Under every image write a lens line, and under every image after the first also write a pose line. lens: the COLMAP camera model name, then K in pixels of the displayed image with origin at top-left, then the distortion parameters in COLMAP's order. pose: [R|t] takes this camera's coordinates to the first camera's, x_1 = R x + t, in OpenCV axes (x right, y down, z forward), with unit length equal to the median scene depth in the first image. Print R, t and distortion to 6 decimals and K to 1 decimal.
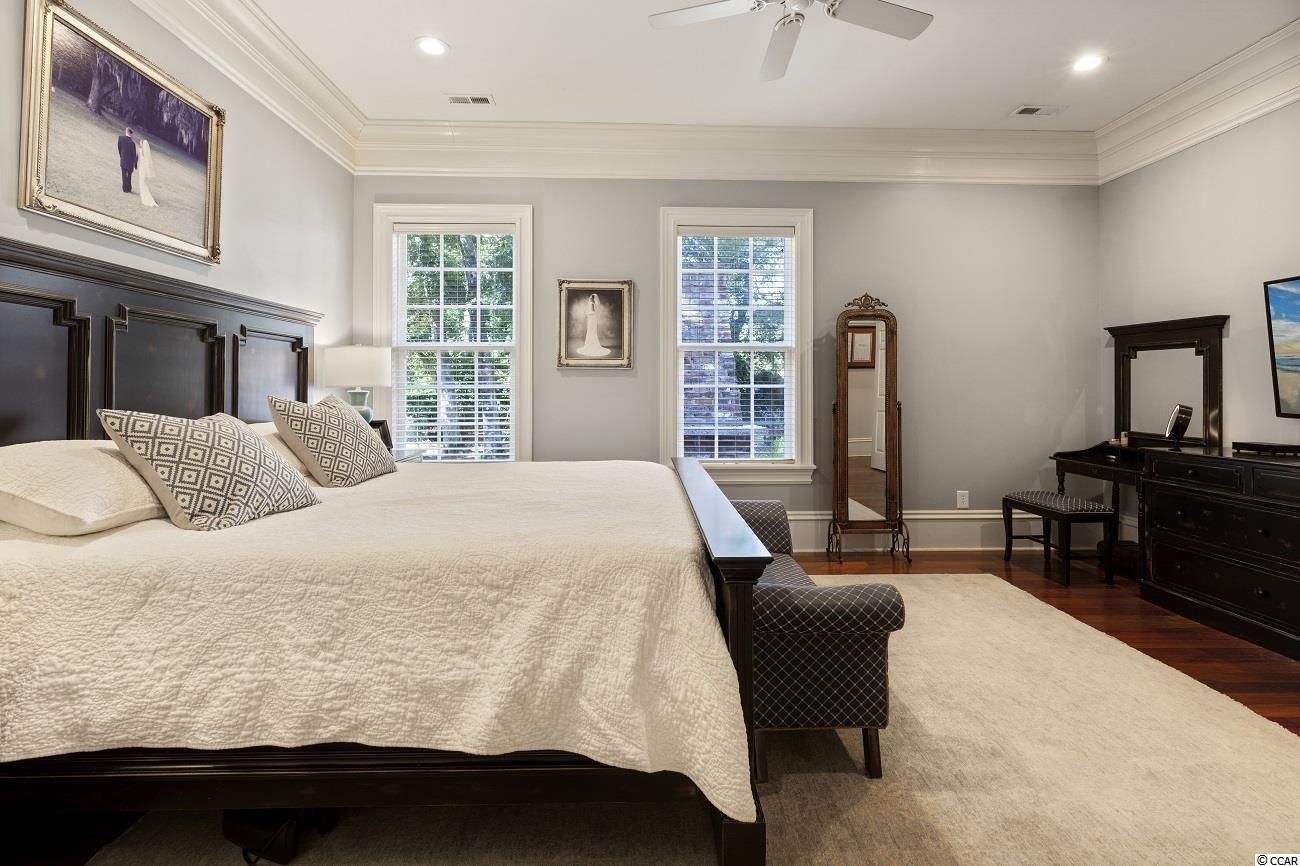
lens RADIAL K [[589.6, 0, 651.4], [0, 589.6, 411.7], [0, 0, 1]] dist [0.002374, -0.000586]
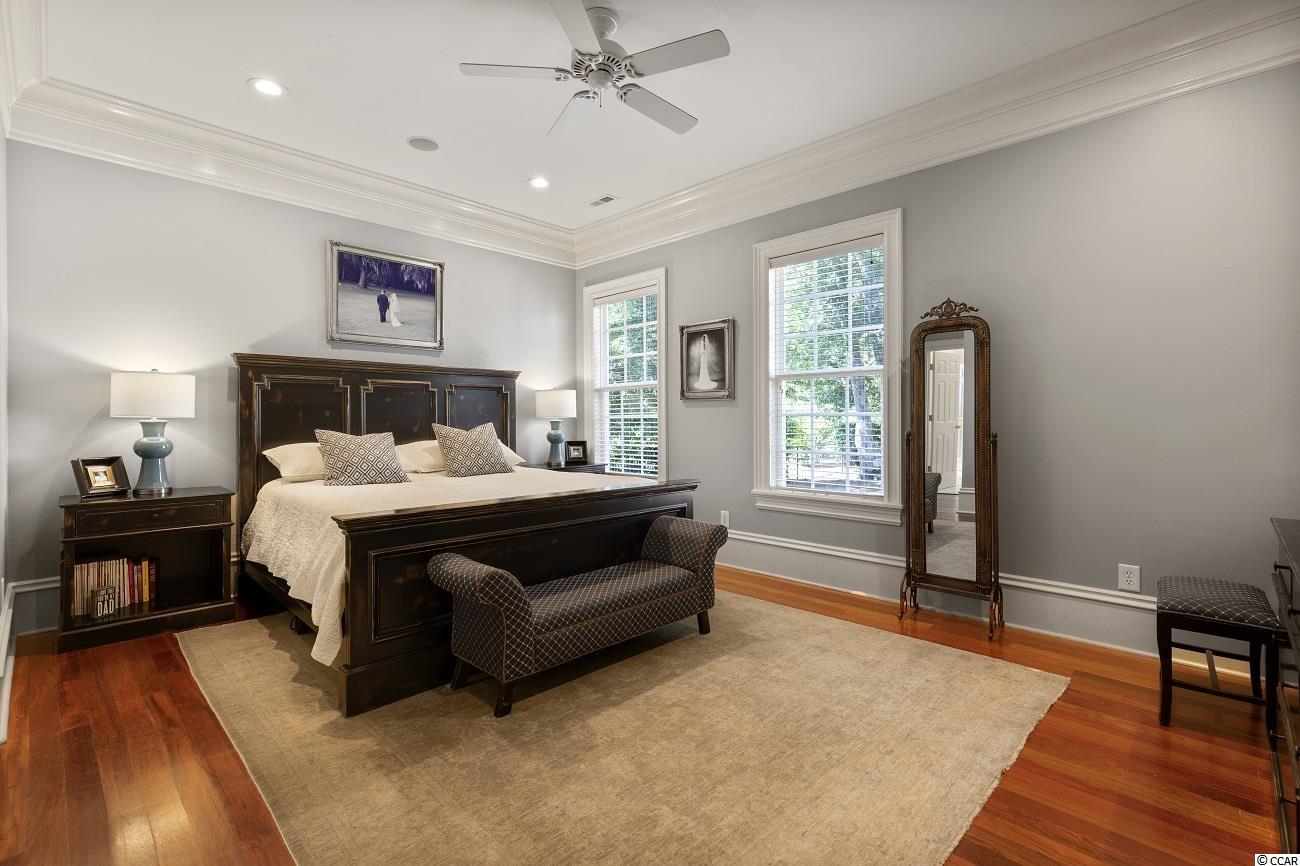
lens RADIAL K [[569.6, 0, 654.4], [0, 569.6, 453.4], [0, 0, 1]] dist [-0.000752, -0.000239]
pose [[0.705803, 0.038377, -0.707368, 0.632471], [-0.020813, 0.999224, 0.033445, -0.004954], [0.708103, -0.008883, 0.706054, 0.153316]]
